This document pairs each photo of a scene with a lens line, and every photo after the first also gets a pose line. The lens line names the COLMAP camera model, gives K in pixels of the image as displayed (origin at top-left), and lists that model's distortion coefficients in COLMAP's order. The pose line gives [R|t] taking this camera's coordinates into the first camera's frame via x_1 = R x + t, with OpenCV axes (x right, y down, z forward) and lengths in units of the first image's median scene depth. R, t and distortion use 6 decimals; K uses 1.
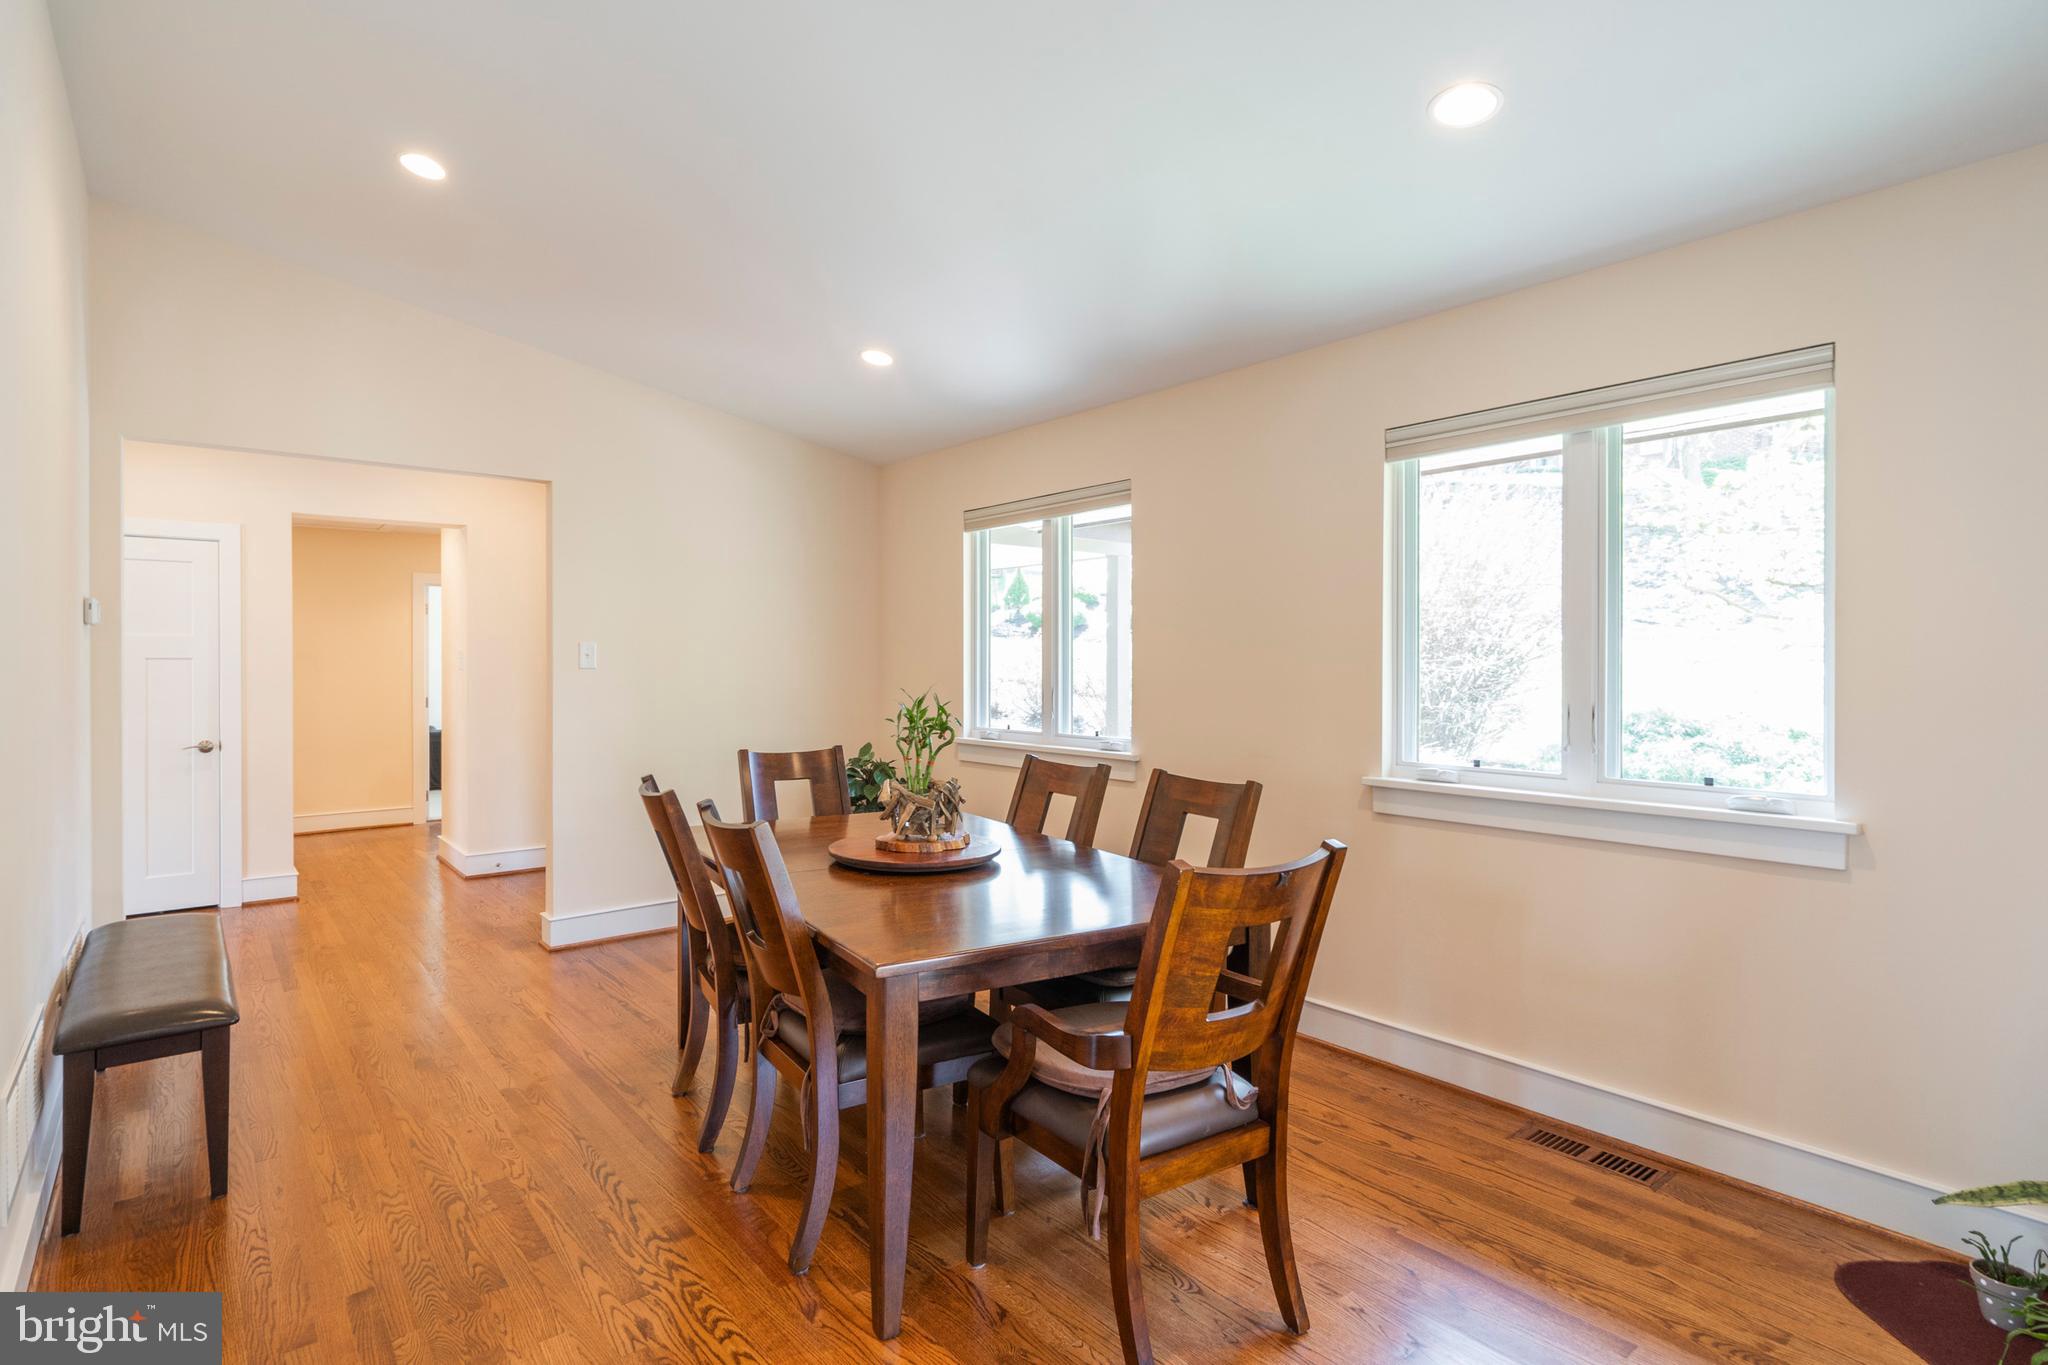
lens RADIAL K [[1009.7, 0, 1024.0], [0, 1009.7, 682.5], [0, 0, 1]] dist [-0.003077, -0.000410]
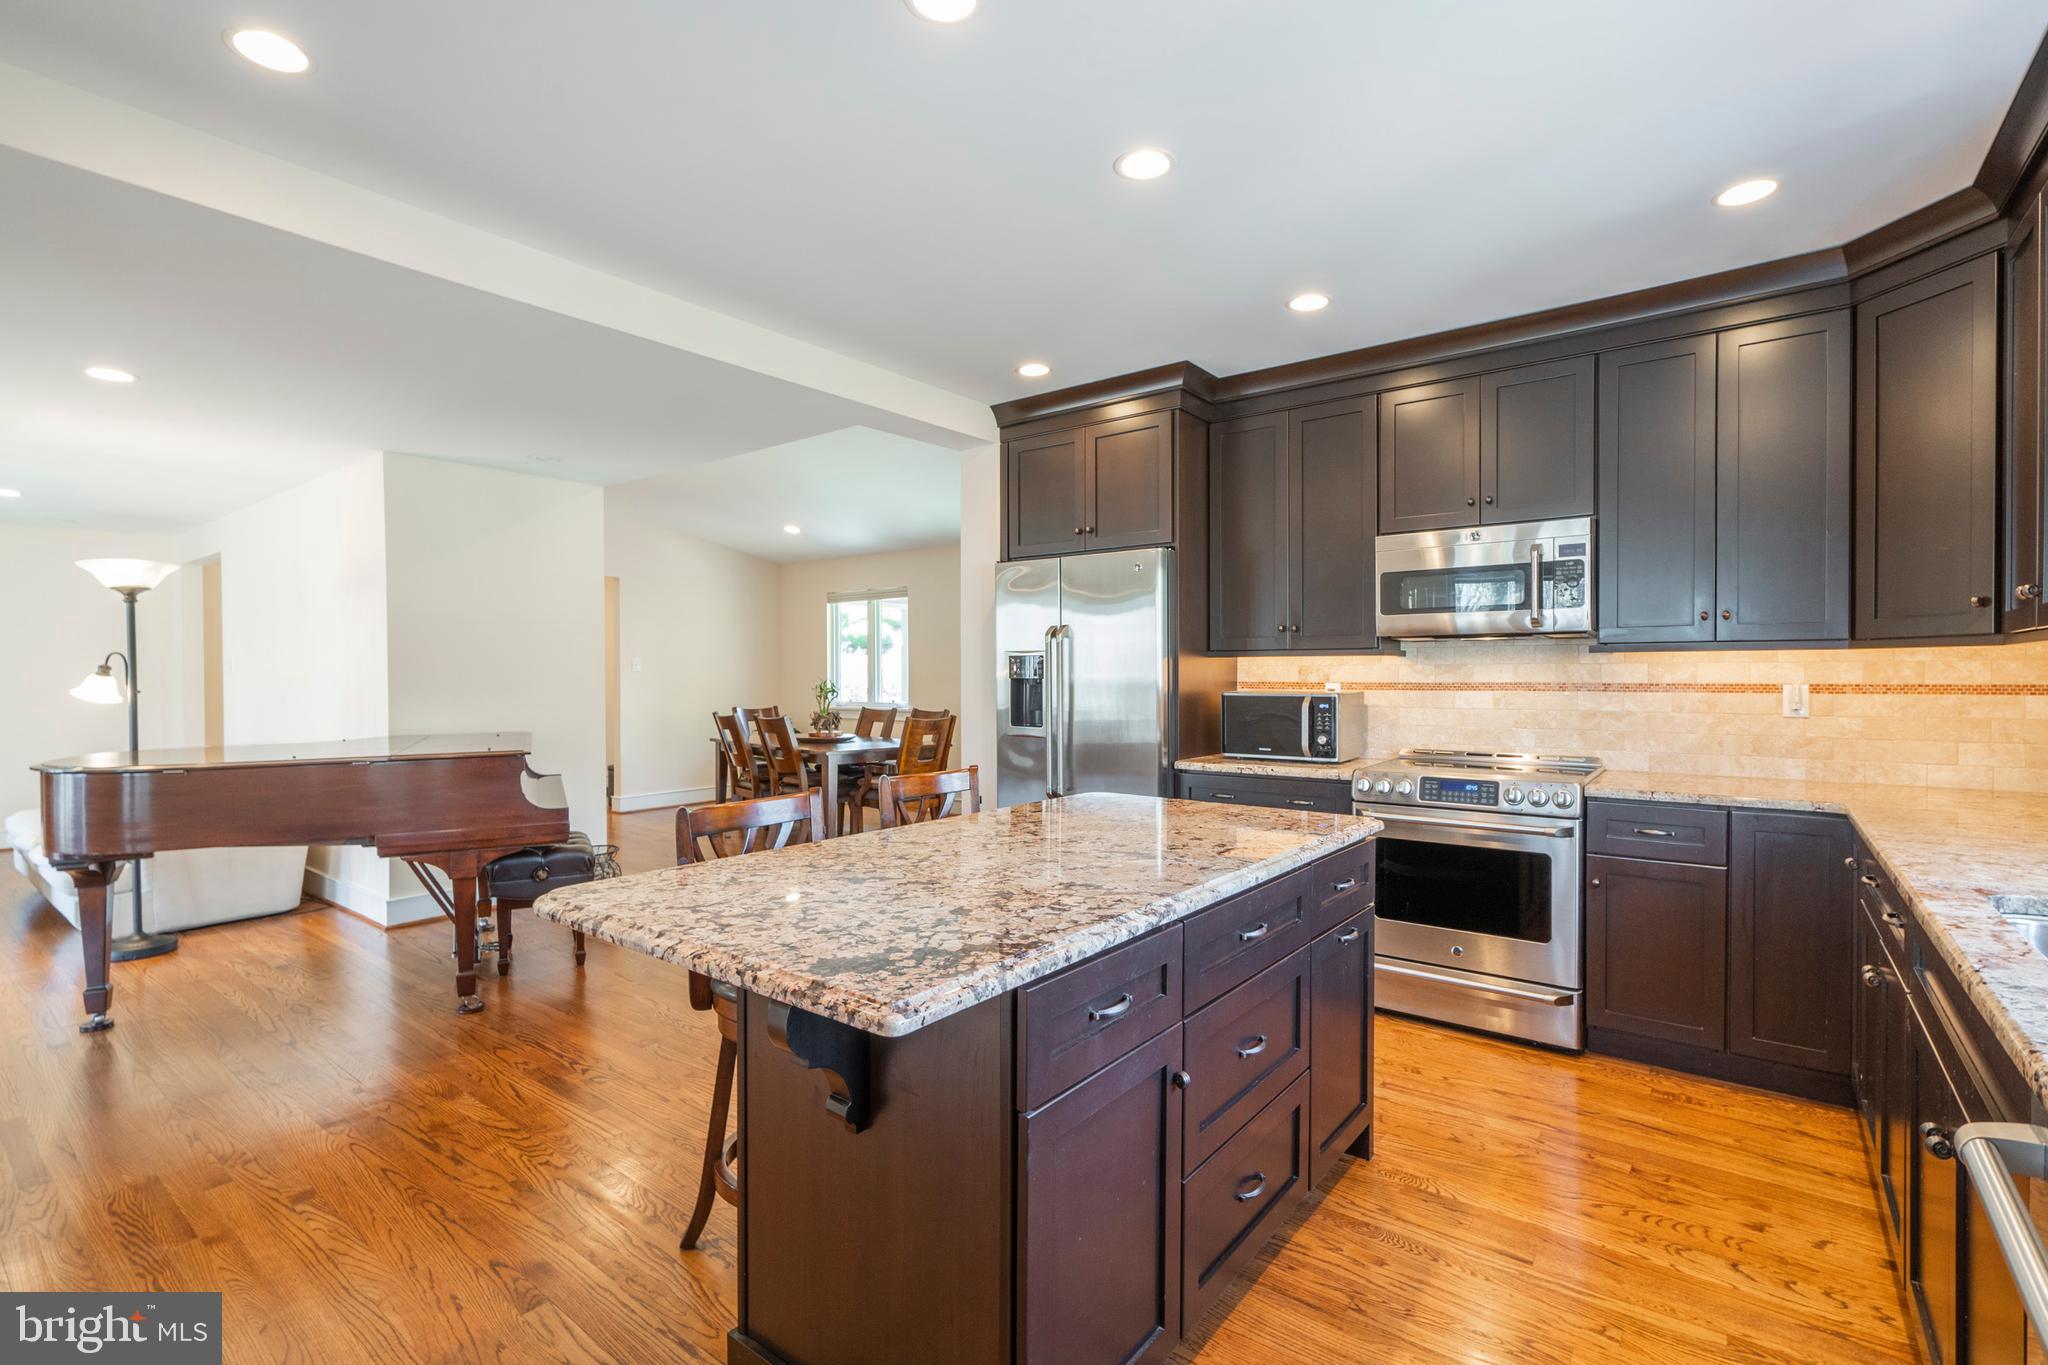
lens RADIAL K [[942.9, 0, 1024.0], [0, 942.9, 682.5], [0, 0, 1]] dist [0.010632, -0.000296]
pose [[0.980550, -0.001290, 0.196264, -0.056293], [0.003316, 0.999945, -0.009991, 0.035394], [-0.196240, 0.010447, 0.980500, -1.174249]]
